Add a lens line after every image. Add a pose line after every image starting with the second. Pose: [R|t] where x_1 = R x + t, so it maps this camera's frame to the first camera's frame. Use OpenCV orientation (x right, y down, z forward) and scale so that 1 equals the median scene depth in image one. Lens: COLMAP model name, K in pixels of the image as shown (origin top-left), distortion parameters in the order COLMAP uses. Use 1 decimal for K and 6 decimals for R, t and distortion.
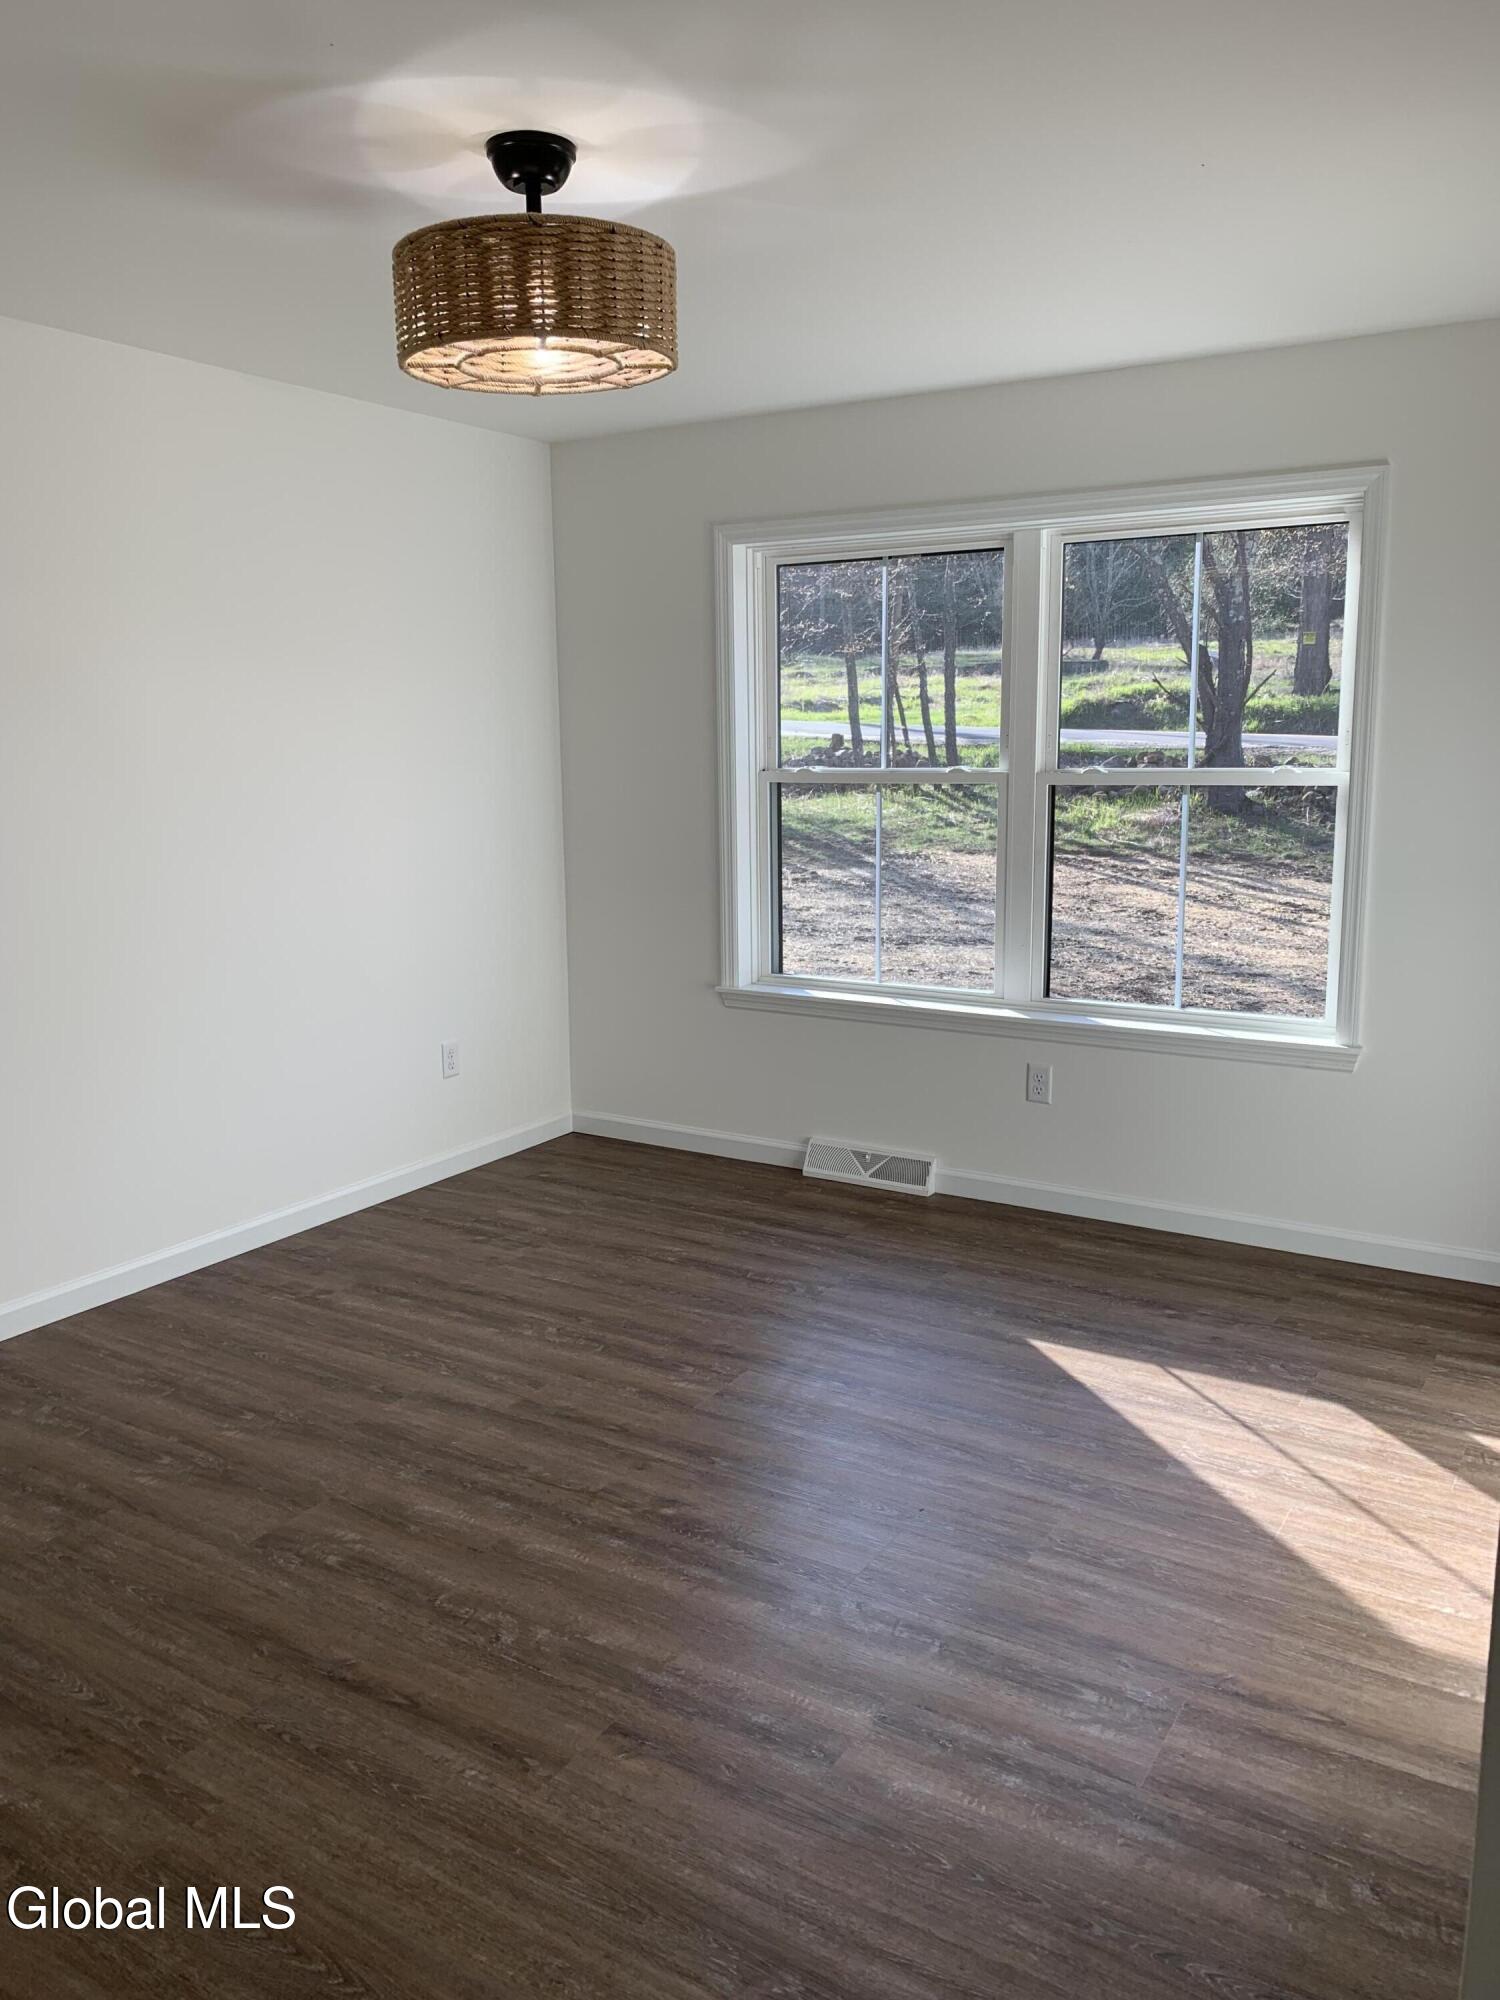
lens RADIAL K [[1513.2, 0, 743.6], [0, 1513.2, 974.6], [0, 0, 1]] dist [0.006708, -0.008667]
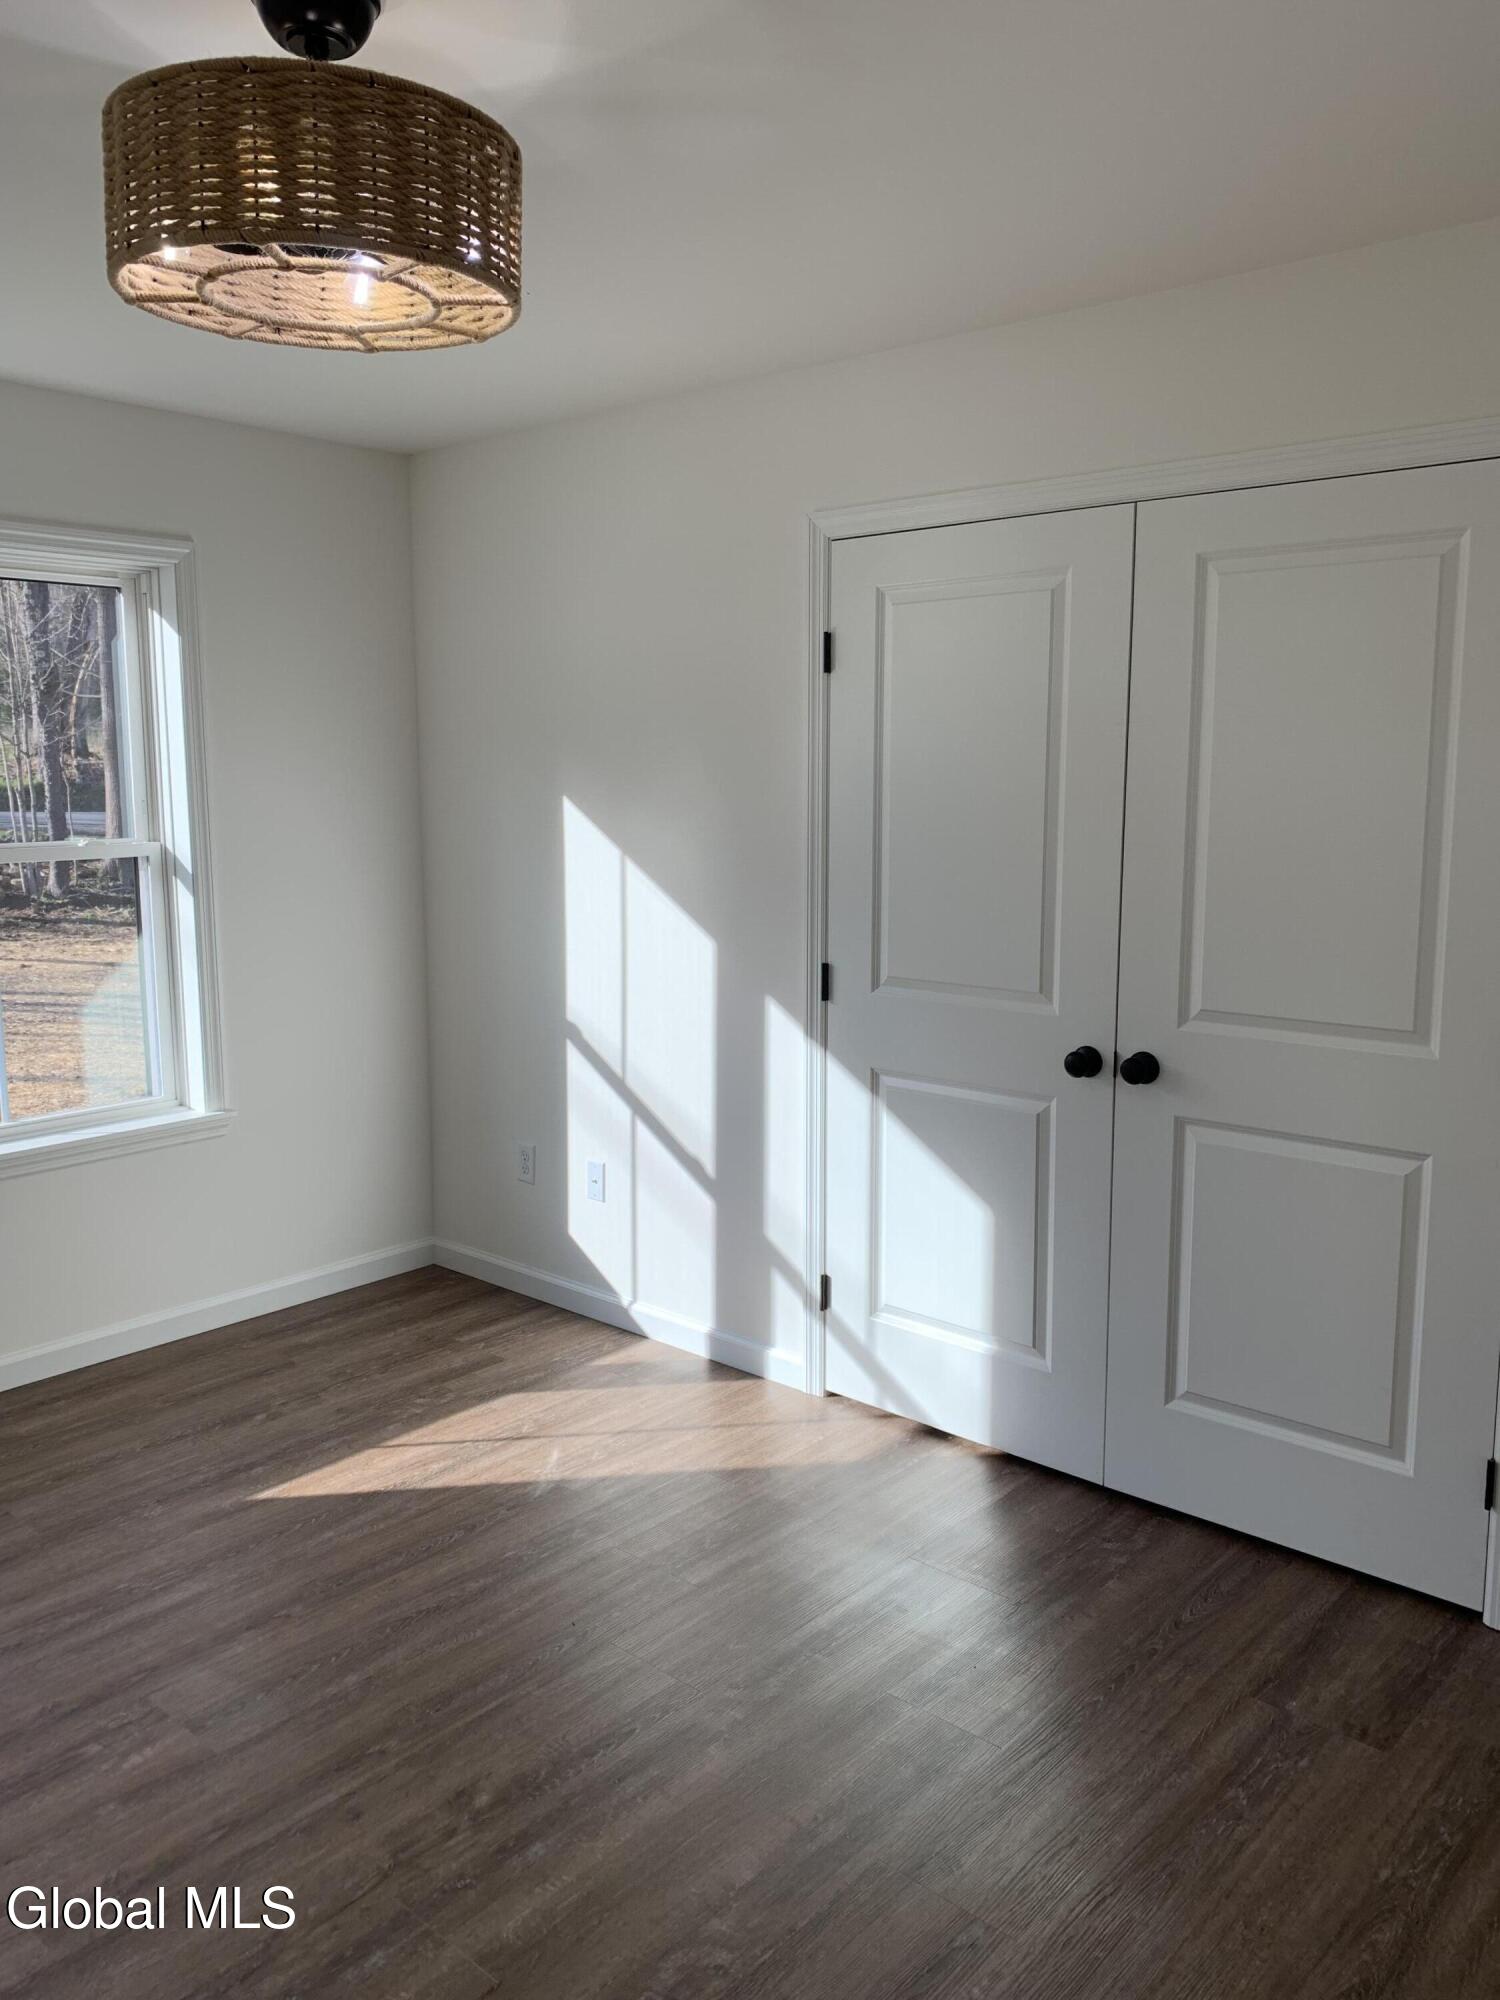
lens RADIAL K [[1550.4, 0, 750.0], [0, 1550.4, 1000.0], [0, 0, 1]] dist [0.036473, -0.001388]
pose [[0.168388, -0.140129, 0.975710, -0.628734], [0.154972, 0.981298, 0.114186, -0.101672], [-0.973462, 0.131980, 0.186955, 0.545452]]
